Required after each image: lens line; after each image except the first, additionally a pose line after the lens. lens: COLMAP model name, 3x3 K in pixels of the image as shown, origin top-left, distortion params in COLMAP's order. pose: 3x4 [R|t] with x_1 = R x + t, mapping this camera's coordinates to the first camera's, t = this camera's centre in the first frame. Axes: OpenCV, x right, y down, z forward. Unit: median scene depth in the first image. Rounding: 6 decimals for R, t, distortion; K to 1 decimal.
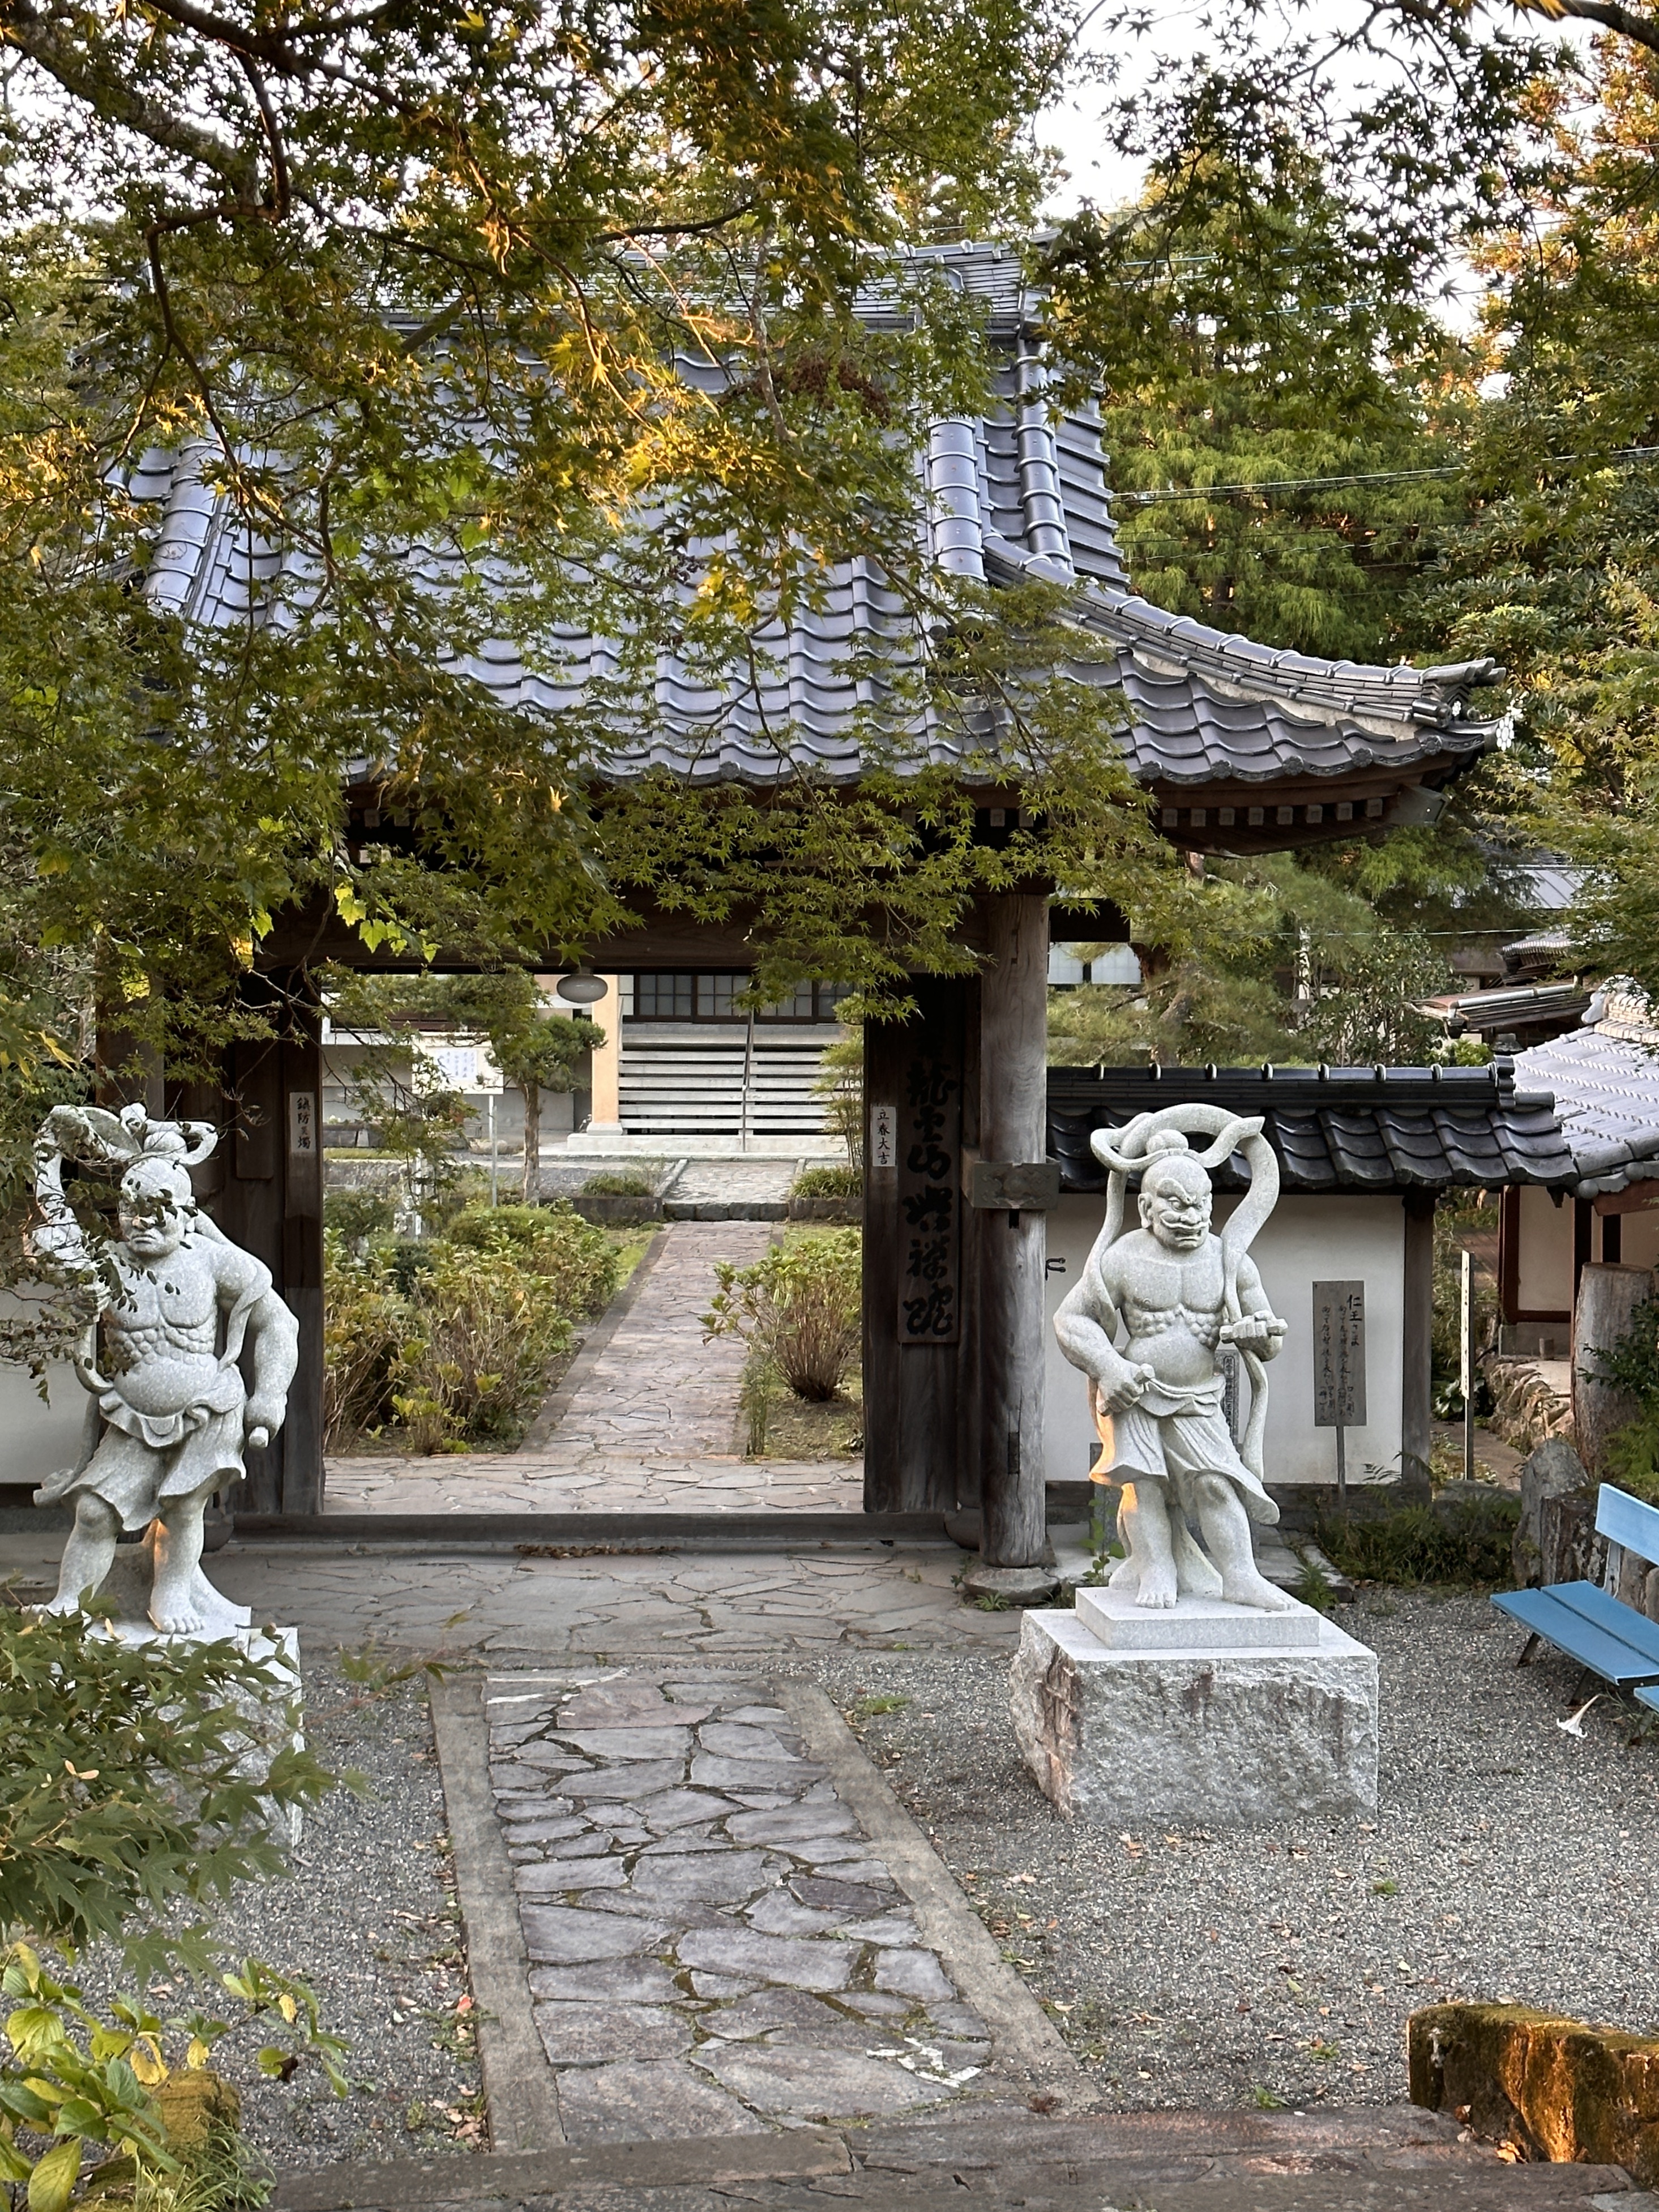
lens RADIAL K [[3501.1, 0, 828.4], [0, 3501.1, 1108.2], [0, 0, 1]] dist [-0.018552, 0.000000]
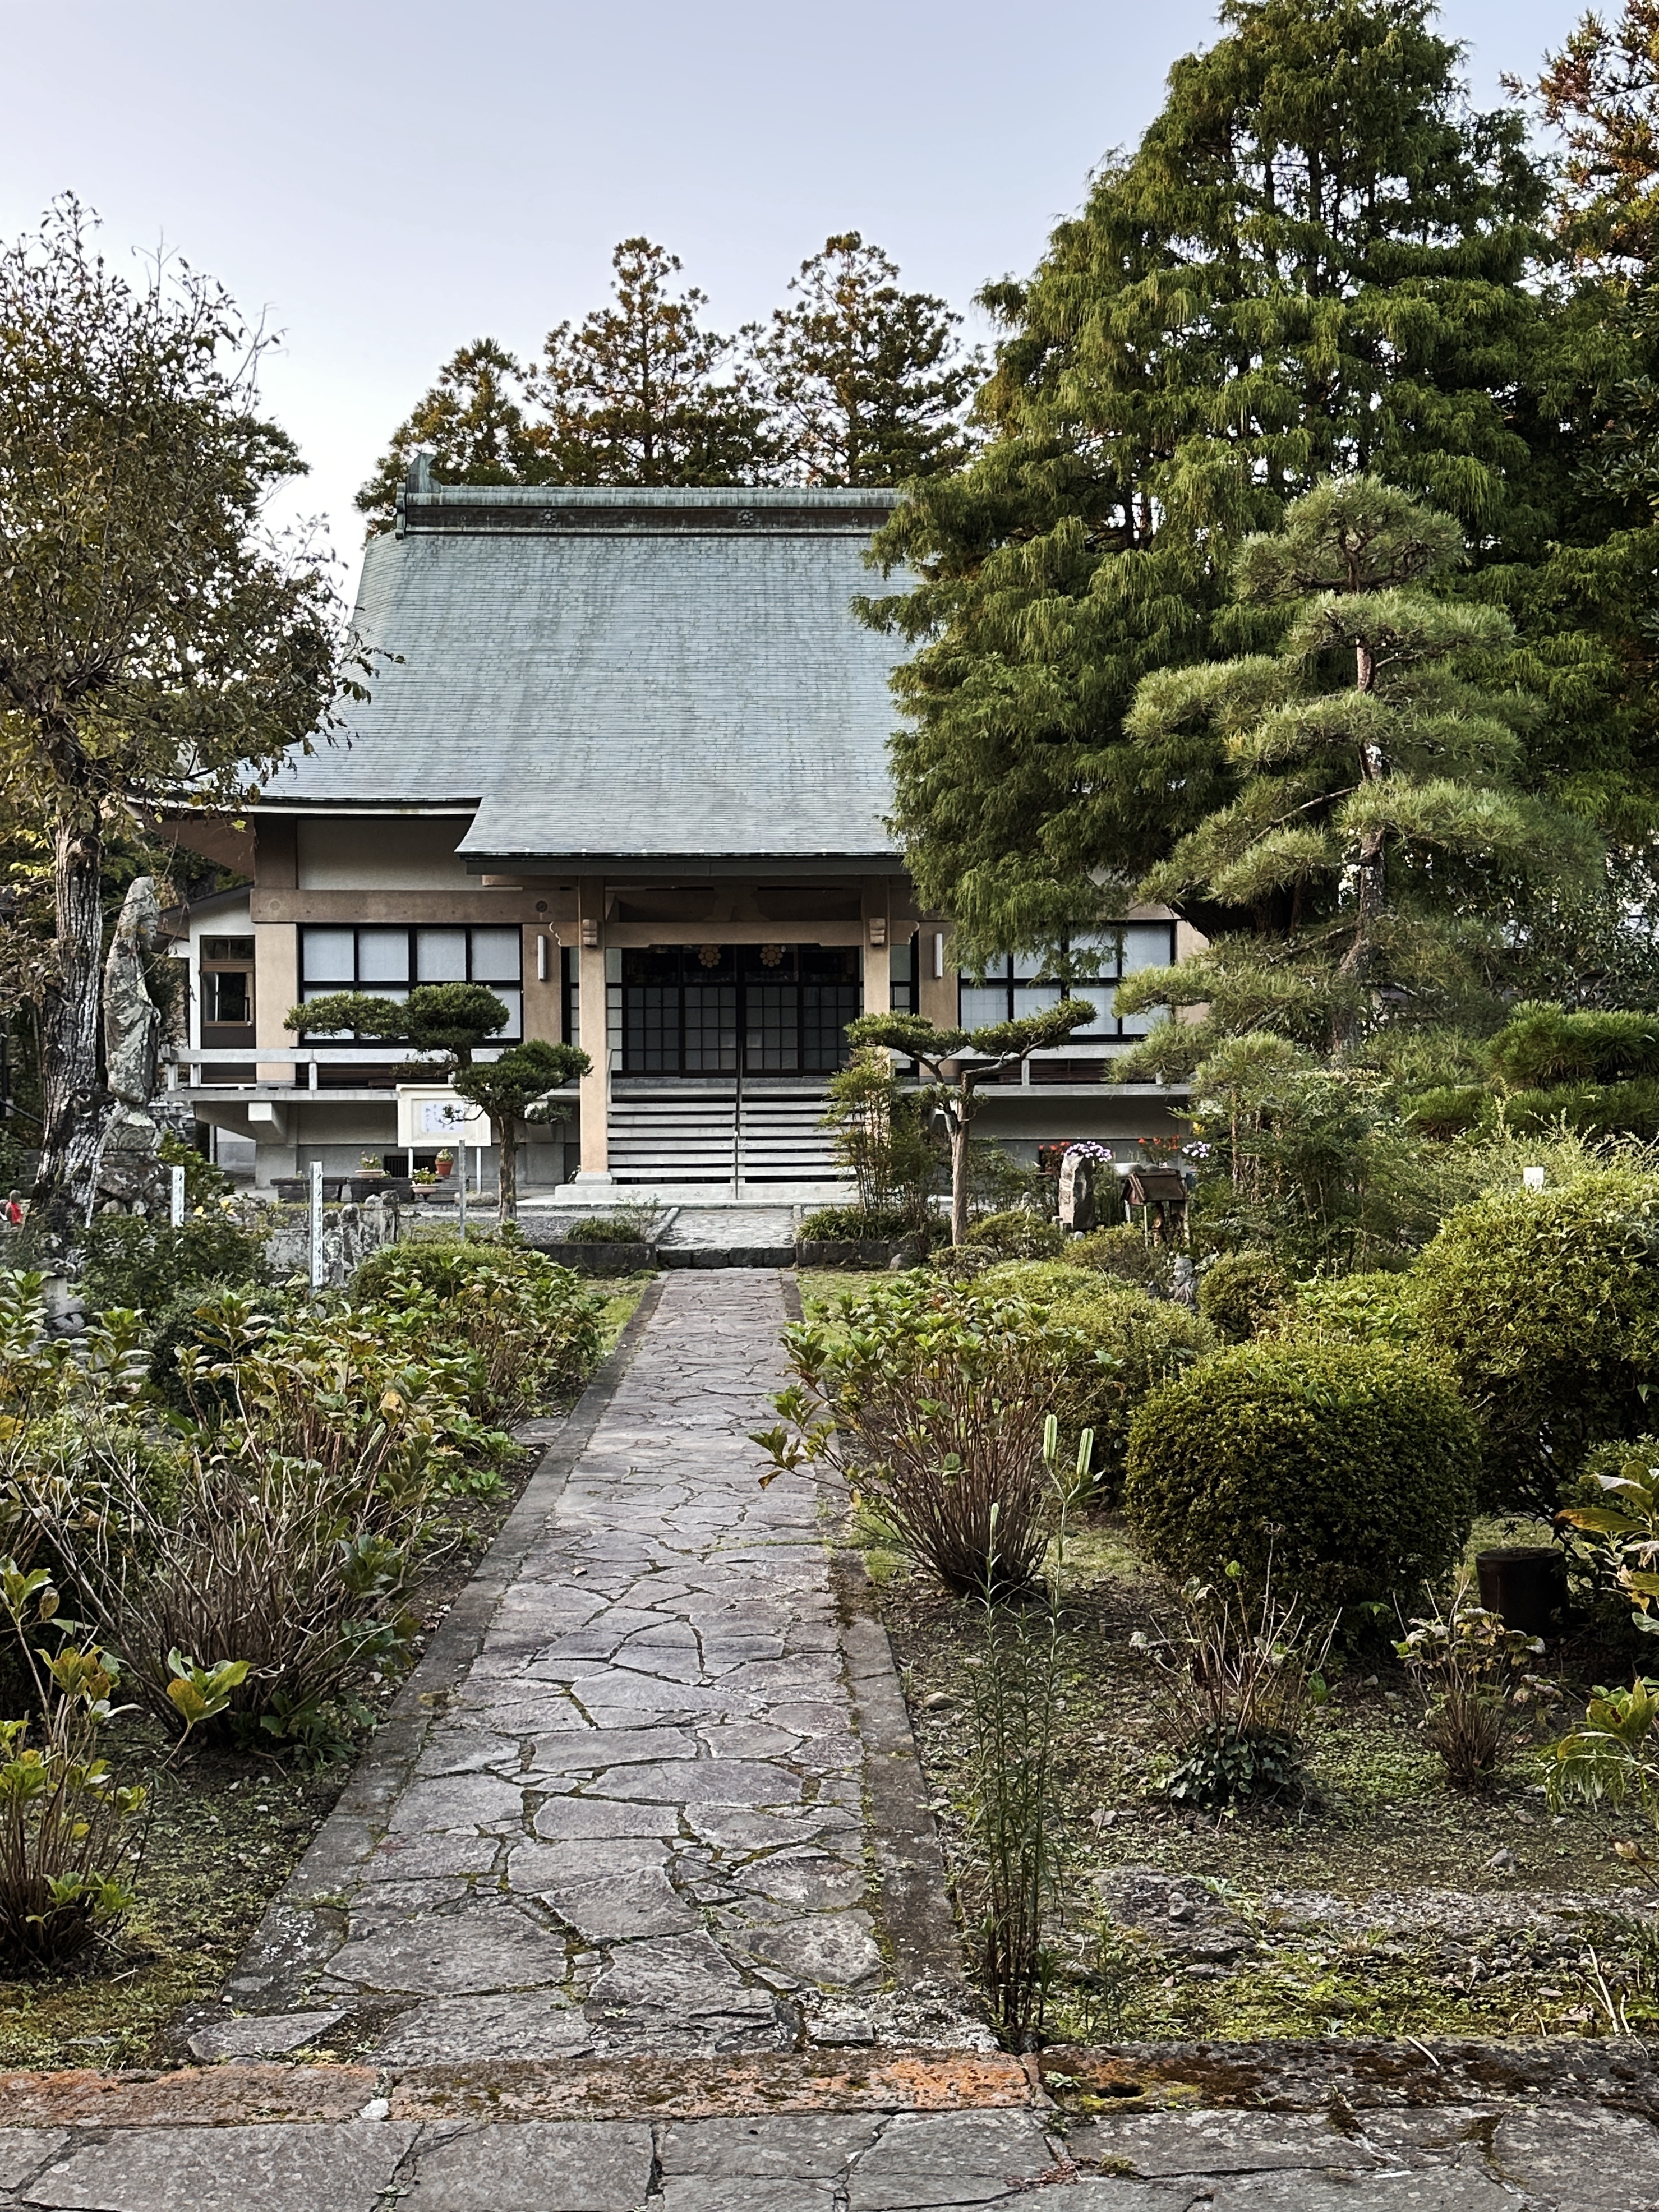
lens RADIAL K [[2263.8, 0, 836.0], [0, 2263.8, 1103.2], [0, 0, 1]] dist [0.014490, 0.000000]
pose [[0.999215, -0.011366, 0.037940, -0.021980], [0.013092, 0.998875, -0.045568, 0.016175], [-0.037380, 0.046029, 0.998241, 0.401588]]
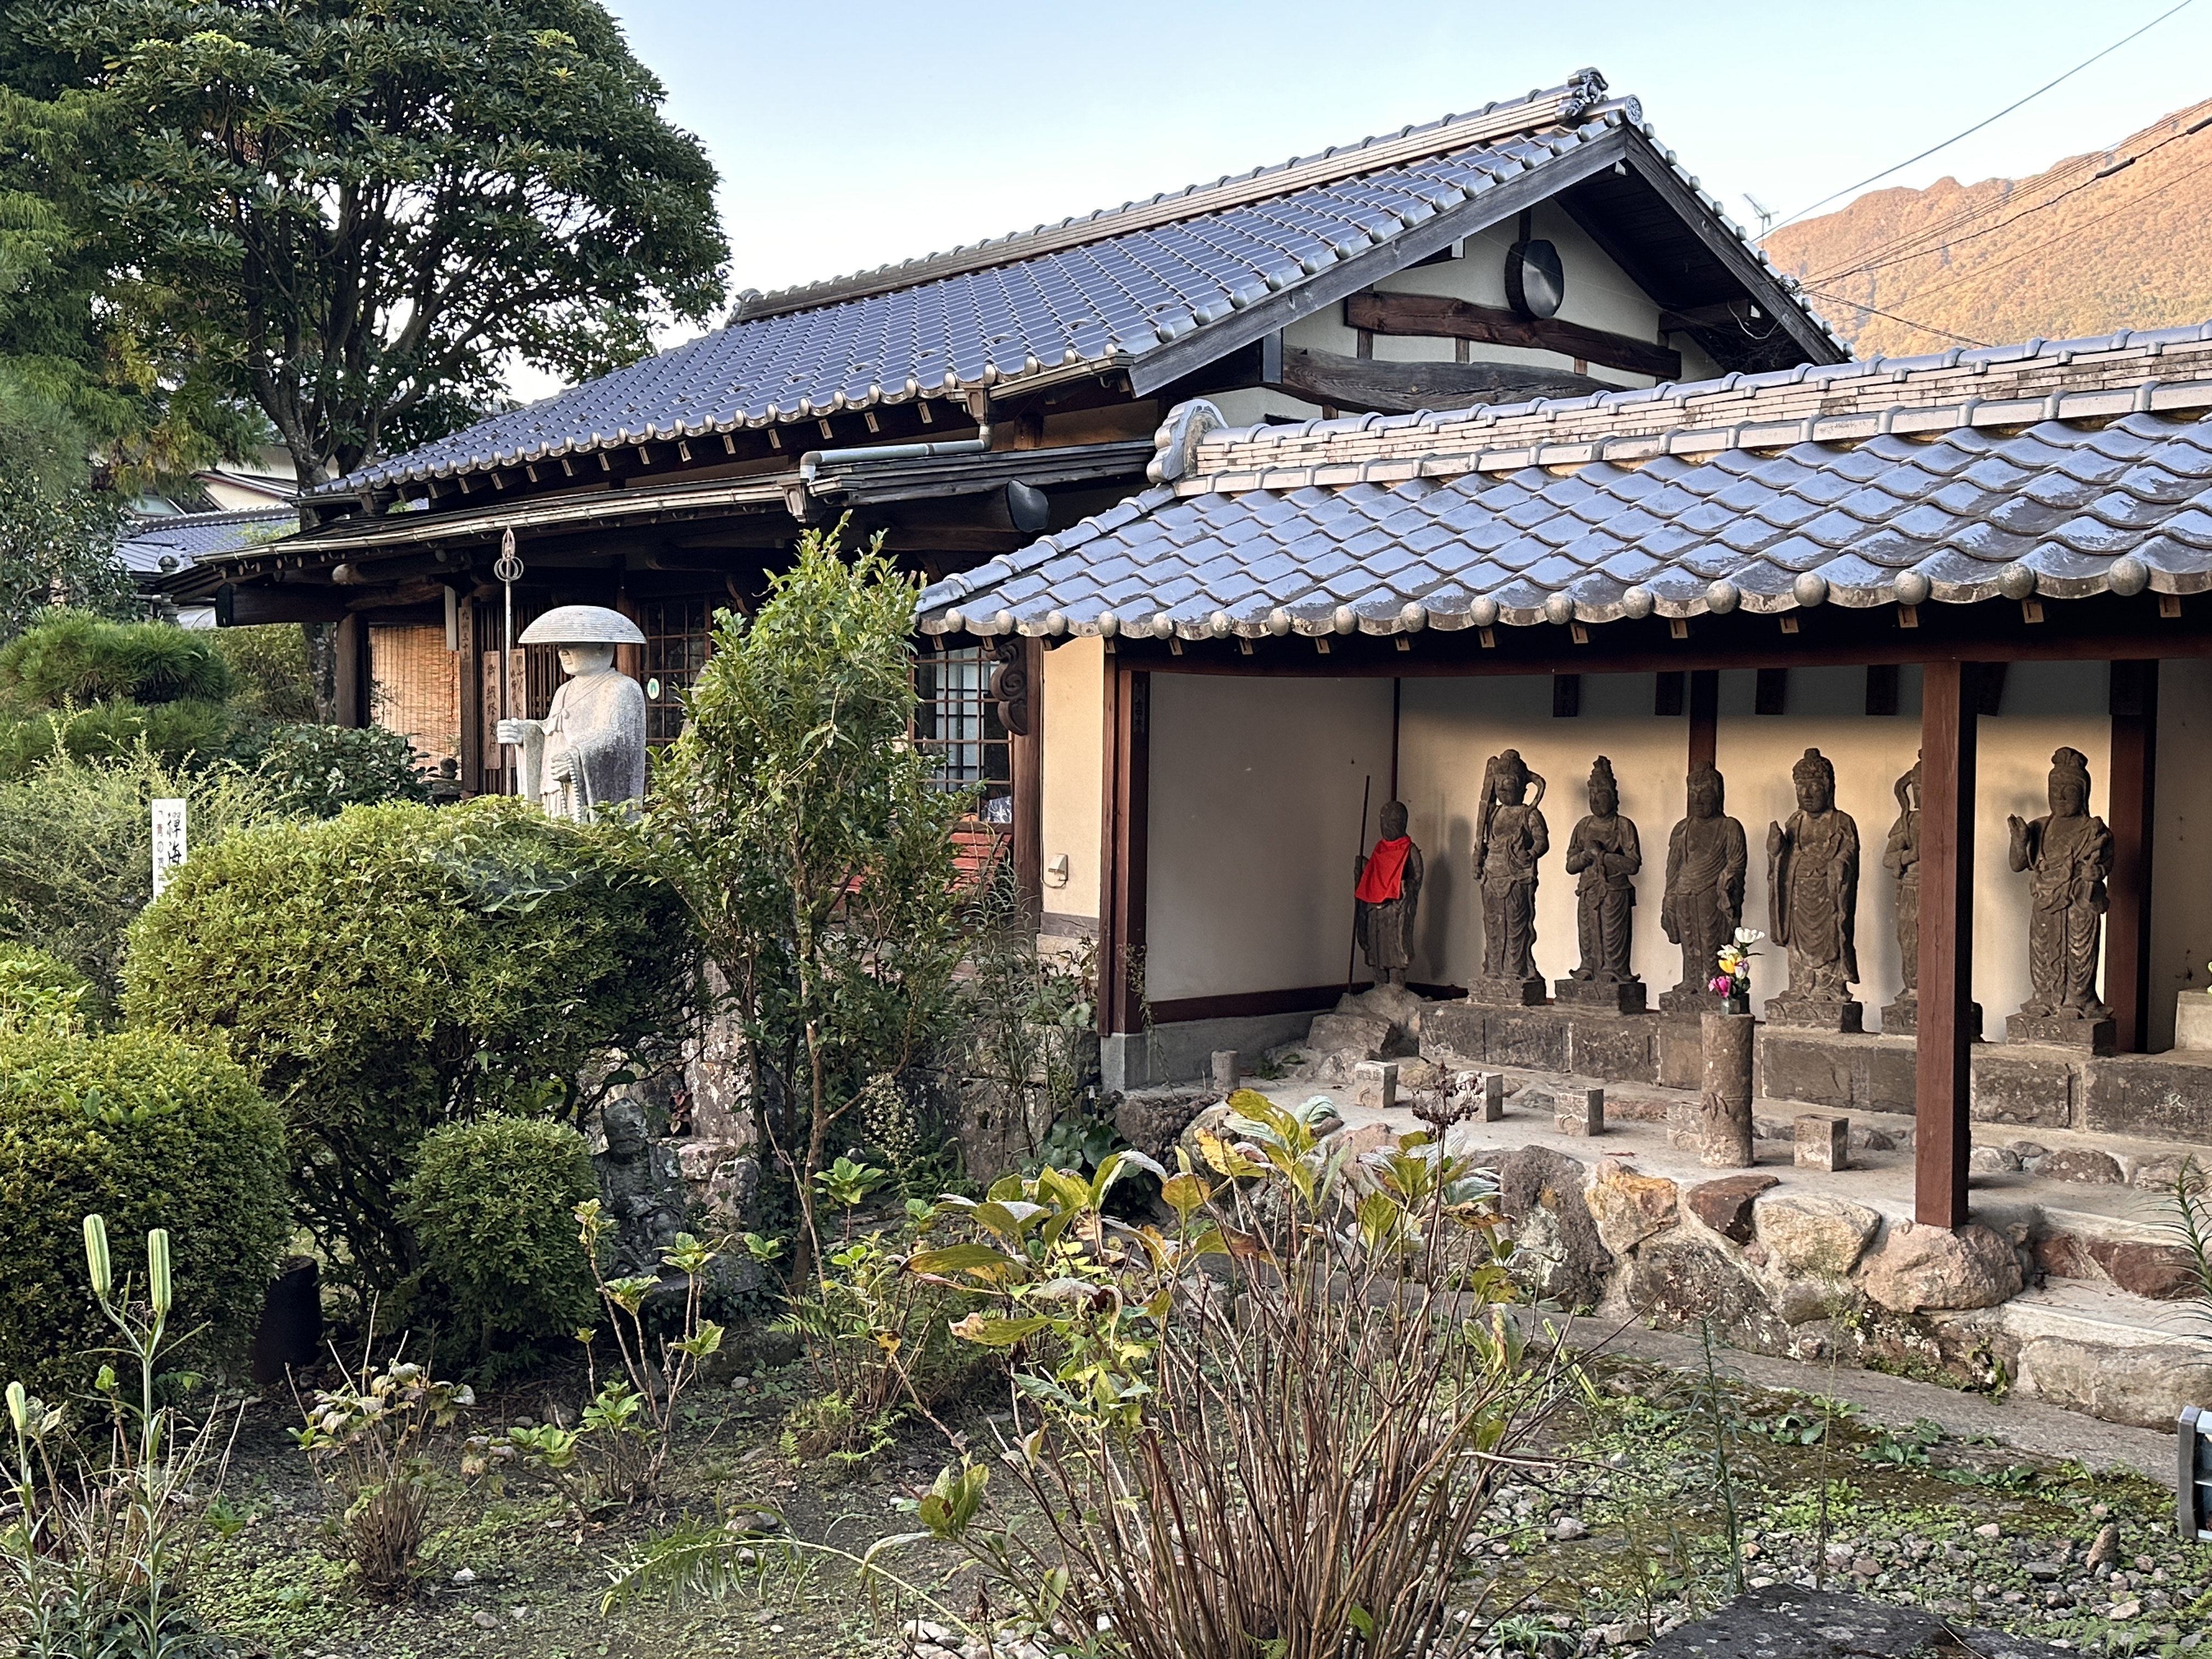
lens RADIAL K [[2263.8, 0, 1108.0], [0, 2263.8, 822.3], [0, 0, 1]] dist [0.014490, 0.000000]
pose [[0.661041, -0.029558, 0.749767, -0.032991], [0.031273, 0.999441, 0.011830, 0.015462], [-0.749698, 0.015627, 0.661596, 0.435064]]
